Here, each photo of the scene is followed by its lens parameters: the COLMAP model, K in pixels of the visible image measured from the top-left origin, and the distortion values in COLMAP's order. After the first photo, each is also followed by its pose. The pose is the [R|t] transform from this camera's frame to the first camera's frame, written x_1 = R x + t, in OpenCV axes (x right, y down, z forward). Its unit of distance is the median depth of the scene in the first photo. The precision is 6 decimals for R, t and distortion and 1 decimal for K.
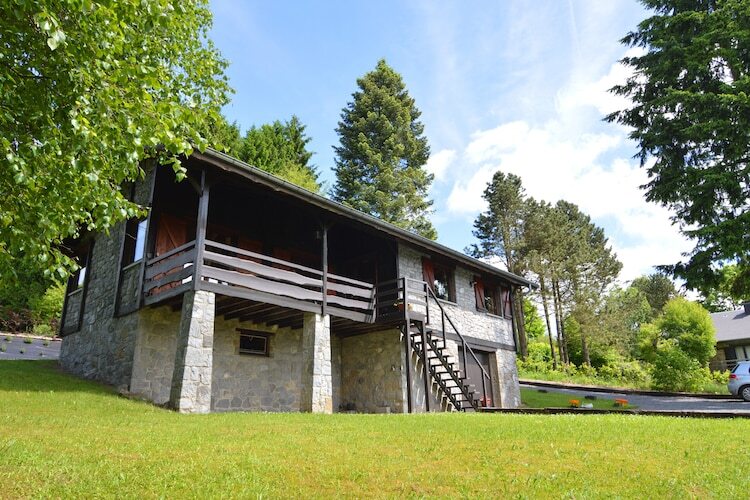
lens RADIAL K [[520.8, 0, 375.6], [0, 520.8, 243.7], [0, 0, 1]] dist [-0.009095, -0.009743]
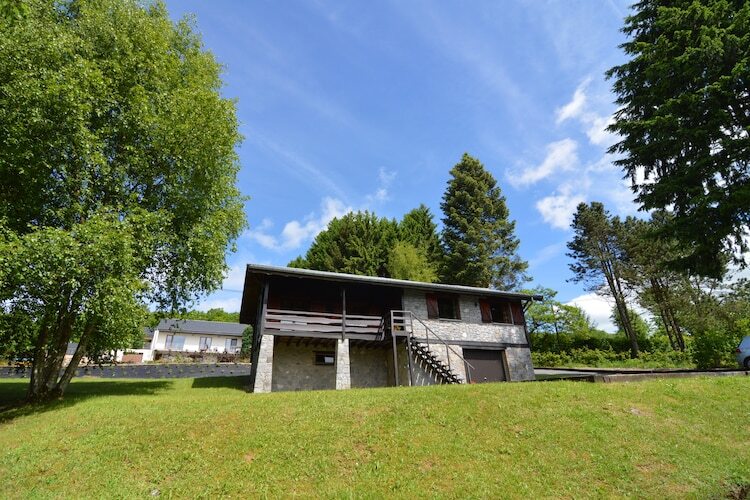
lens RADIAL K [[367.0, 0, 369.4], [0, 367.0, 248.8], [0, 0, 1]] dist [-0.014913, -0.002018]
pose [[0.872710, -0.212683, -0.439481, 0.410212], [0.168373, 0.976018, -0.137984, 0.015414], [0.458288, 0.046423, 0.887590, -0.064240]]
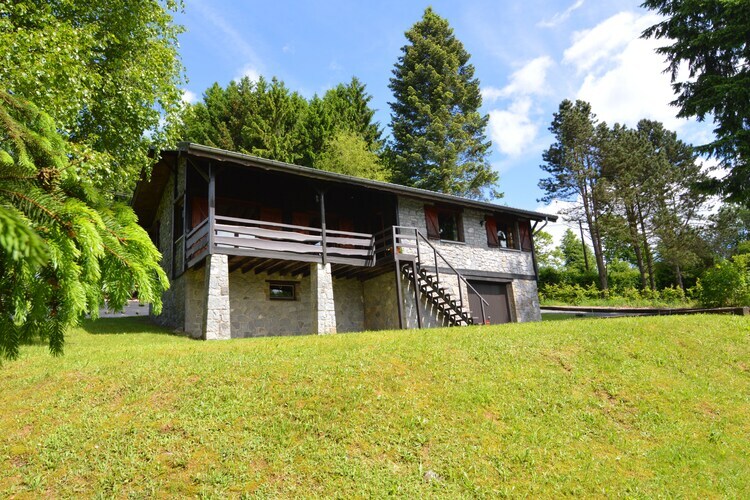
lens RADIAL K [[520.8, 0, 373.6], [0, 520.8, 242.8], [0, 0, 1]] dist [-0.009095, -0.009743]
pose [[0.971283, -0.098282, -0.216677, 0.196513], [0.119039, 0.989254, 0.084893, -0.002166], [0.206005, -0.108248, 0.972545, -0.120352]]
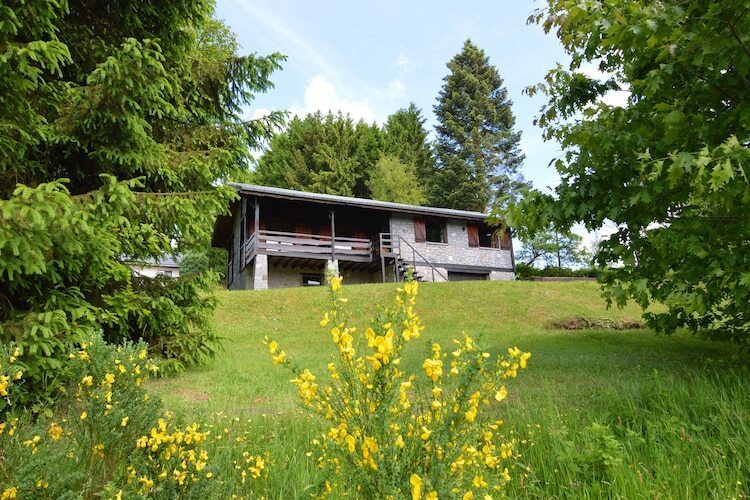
lens RADIAL K [[522.4, 0, 372.6], [0, 522.4, 247.8], [0, 0, 1]] dist [-0.024026, -0.000829]
pose [[0.908997, -0.124083, -0.397904, 0.524133], [0.157610, 0.986102, 0.052547, 0.013320], [0.385854, -0.110479, 0.915921, -0.431476]]
